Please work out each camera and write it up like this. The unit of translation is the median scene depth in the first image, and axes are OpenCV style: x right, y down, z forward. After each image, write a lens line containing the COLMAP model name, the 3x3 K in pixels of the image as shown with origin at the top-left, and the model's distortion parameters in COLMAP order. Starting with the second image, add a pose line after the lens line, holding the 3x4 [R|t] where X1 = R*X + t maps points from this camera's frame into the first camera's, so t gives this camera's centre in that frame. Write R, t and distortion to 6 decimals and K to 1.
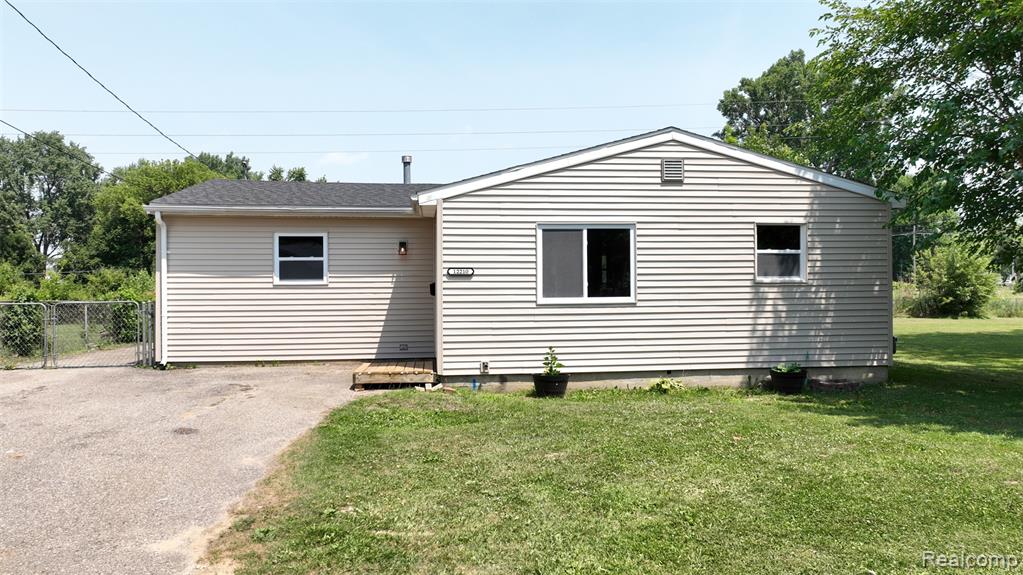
lens RADIAL K [[714.8, 0, 507.4], [0, 714.8, 282.6], [0, 0, 1]] dist [0.005700, 0.011734]
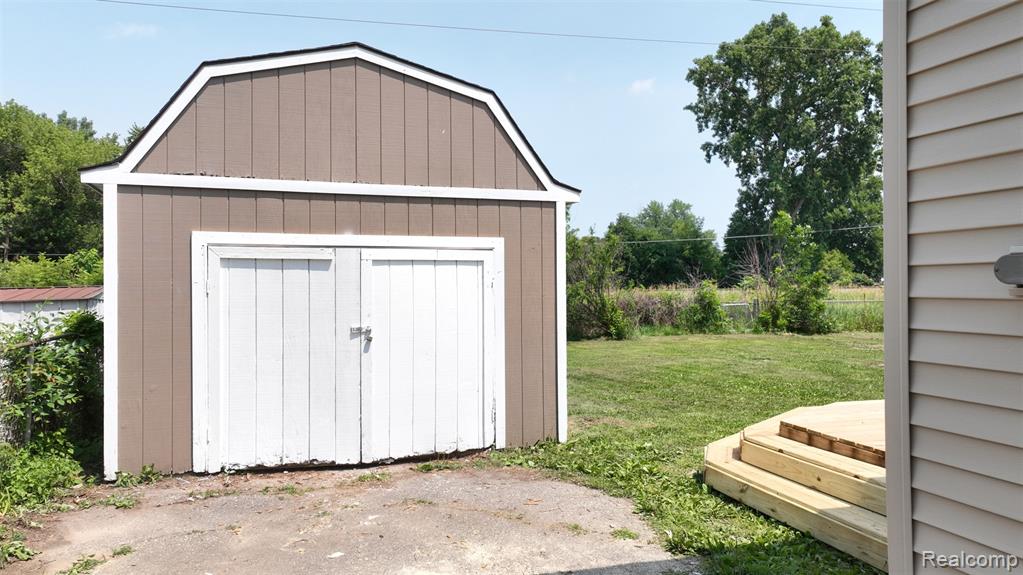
lens RADIAL K [[714.8, 0, 509.8], [0, 714.8, 286.0], [0, 0, 1]] dist [0.005700, 0.011734]
pose [[0.979737, -0.004625, 0.200236, -0.090256], [0.002729, 0.999949, 0.009745, 0.000865], [-0.200271, -0.009001, 0.979699, 0.176981]]
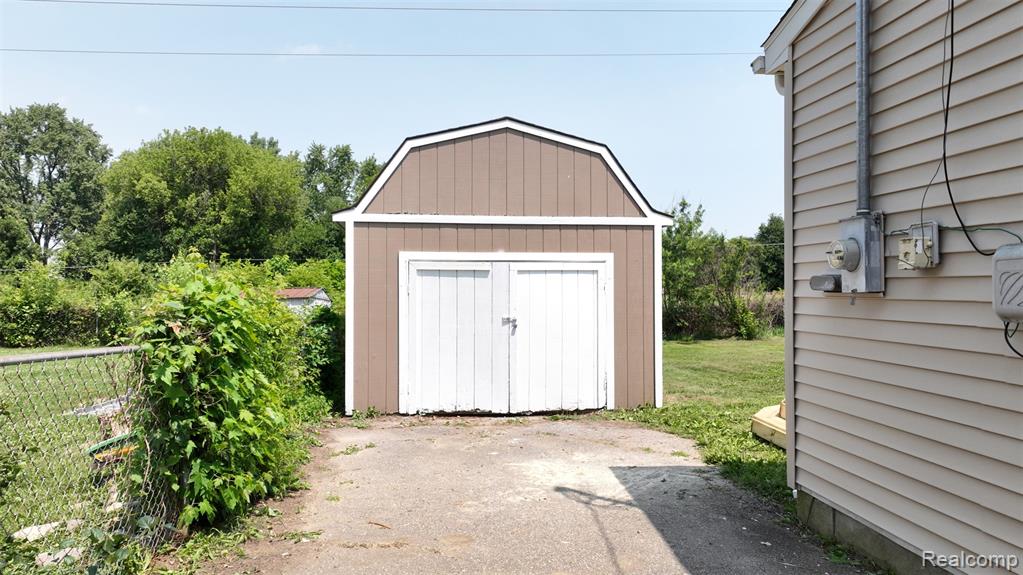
lens RADIAL K [[714.8, 0, 507.2], [0, 714.8, 288.0], [0, 0, 1]] dist [0.005700, 0.011734]
pose [[0.999961, -0.001055, -0.008713, -0.090044], [0.001139, 0.999953, 0.009659, 0.000548], [0.008702, -0.009669, 0.999915, 0.155239]]
